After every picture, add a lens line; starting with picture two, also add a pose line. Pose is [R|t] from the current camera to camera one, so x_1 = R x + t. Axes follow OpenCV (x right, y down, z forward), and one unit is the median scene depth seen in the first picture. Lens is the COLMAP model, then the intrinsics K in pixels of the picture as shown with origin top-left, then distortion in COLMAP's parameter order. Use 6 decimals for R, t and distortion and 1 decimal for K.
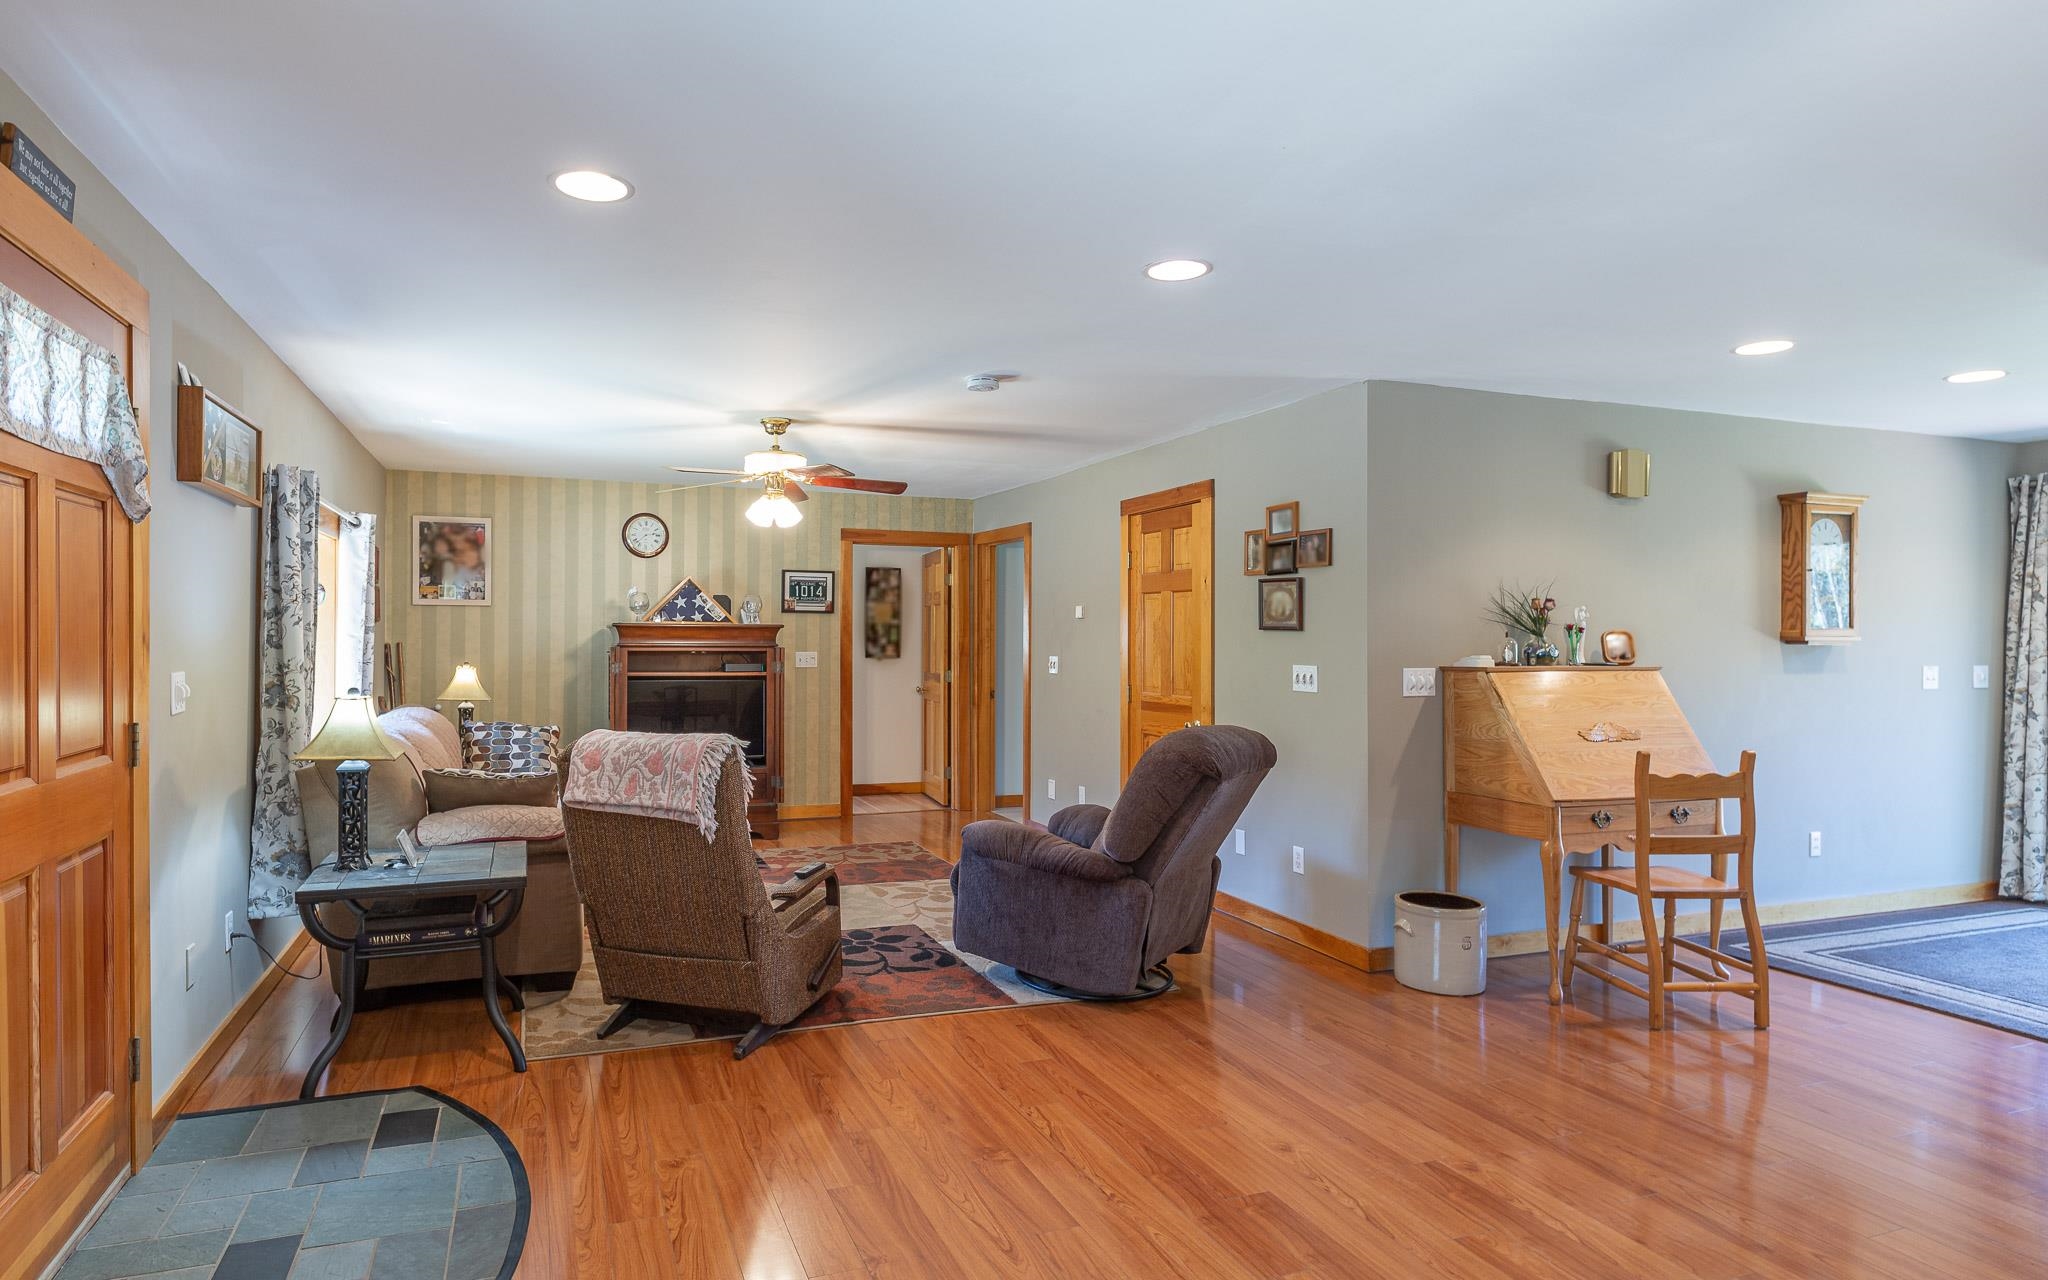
lens RADIAL K [[1086.5, 0, 1024.0], [0, 1086.5, 640.0], [0, 0, 1]] dist [-0.000100, 0.000020]
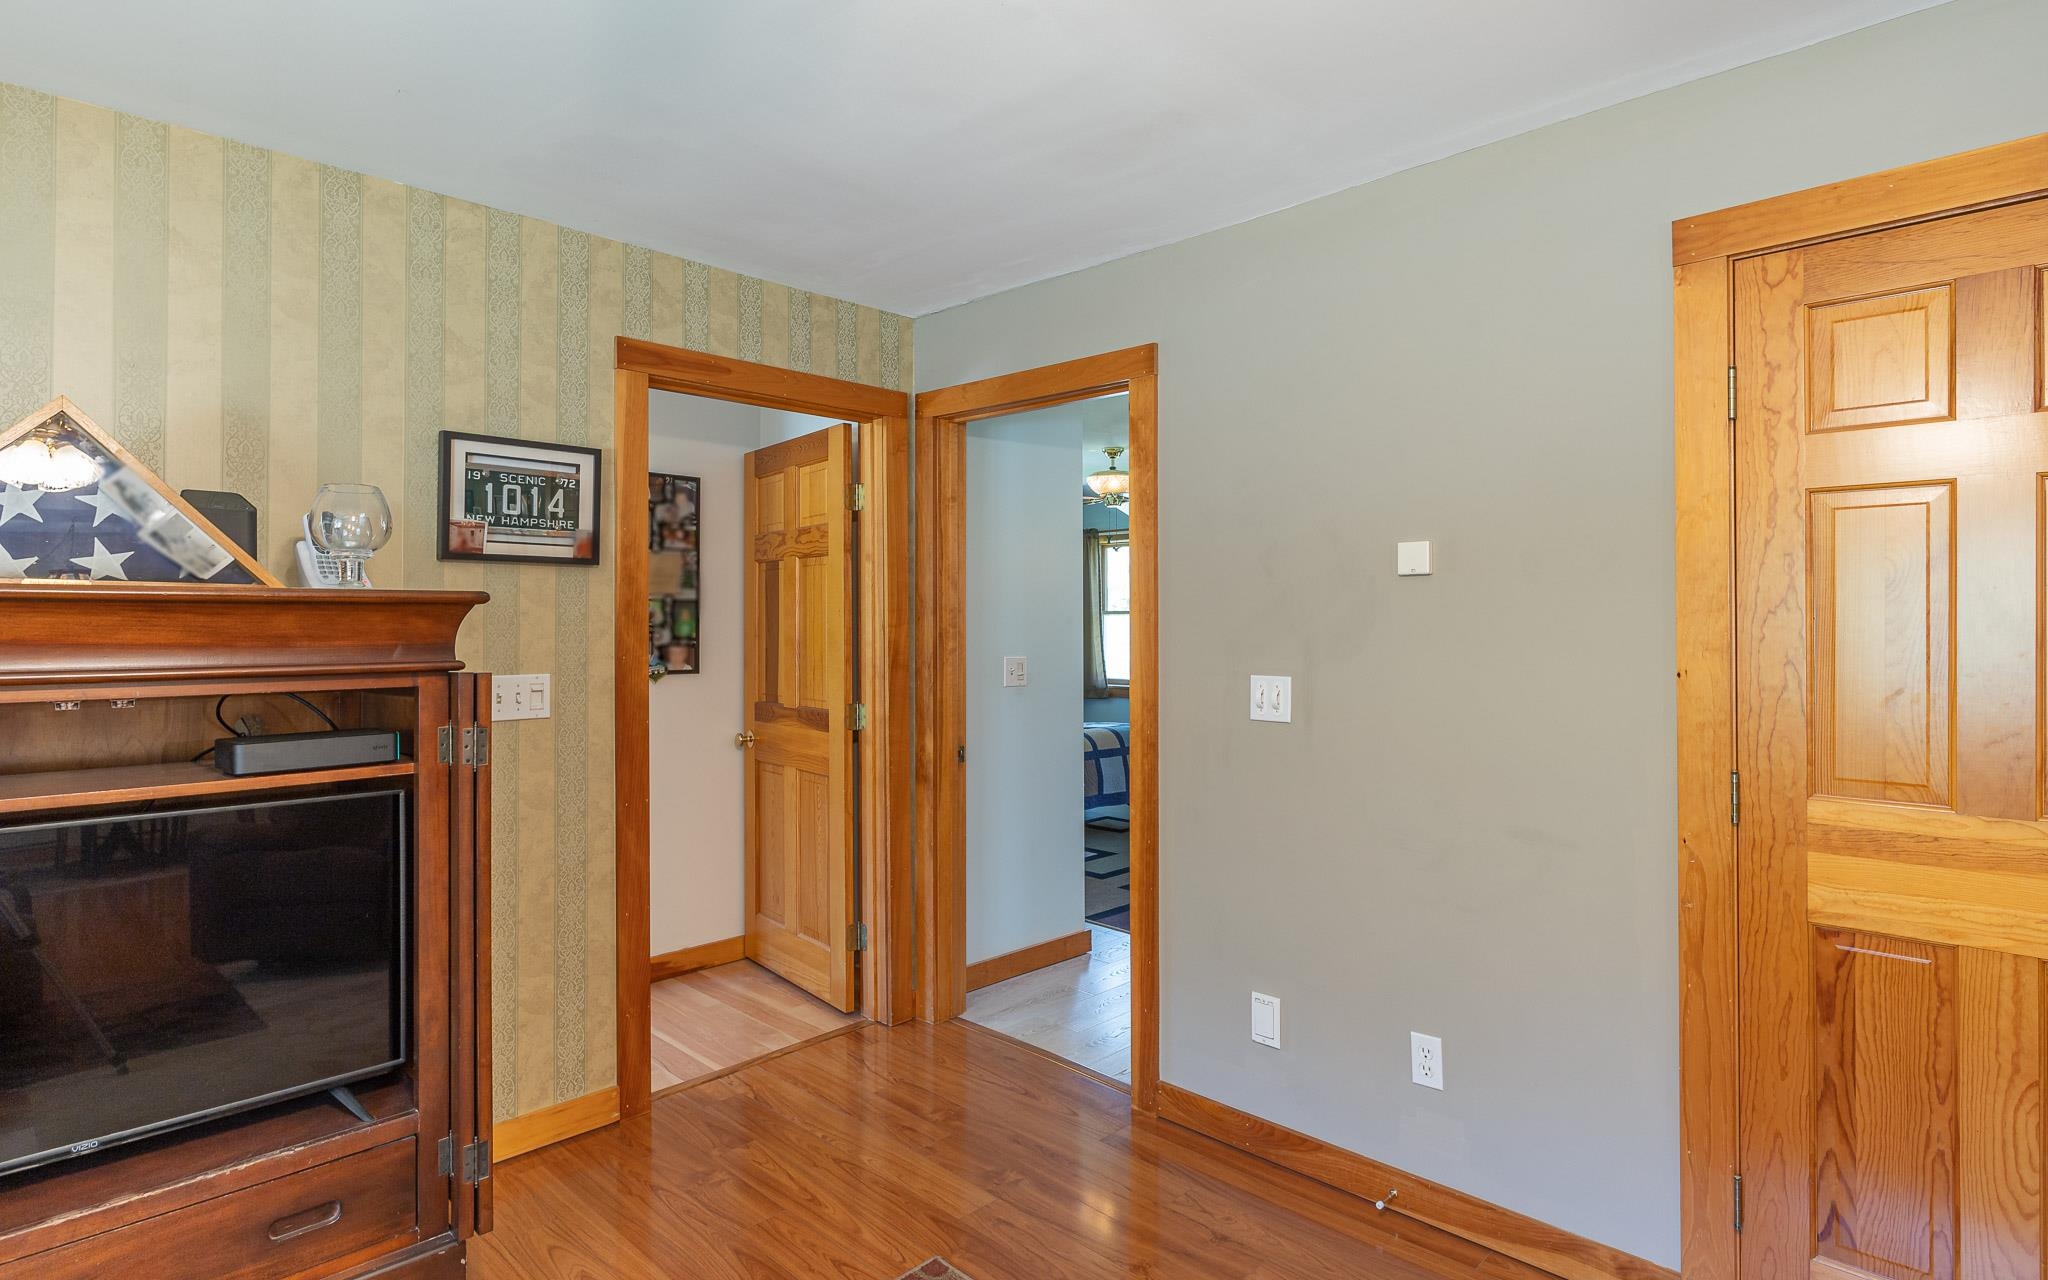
lens RADIAL K [[1035.1, 0, 1029.4], [0, 1035.1, 615.9], [0, 0, 1]] dist [0.000969, 0.000284]
pose [[0.928848, -0.005395, 0.370422, -0.169920], [0.008382, 0.999944, -0.006455, -0.004314], [-0.370367, 0.009100, 0.928841, 0.626636]]
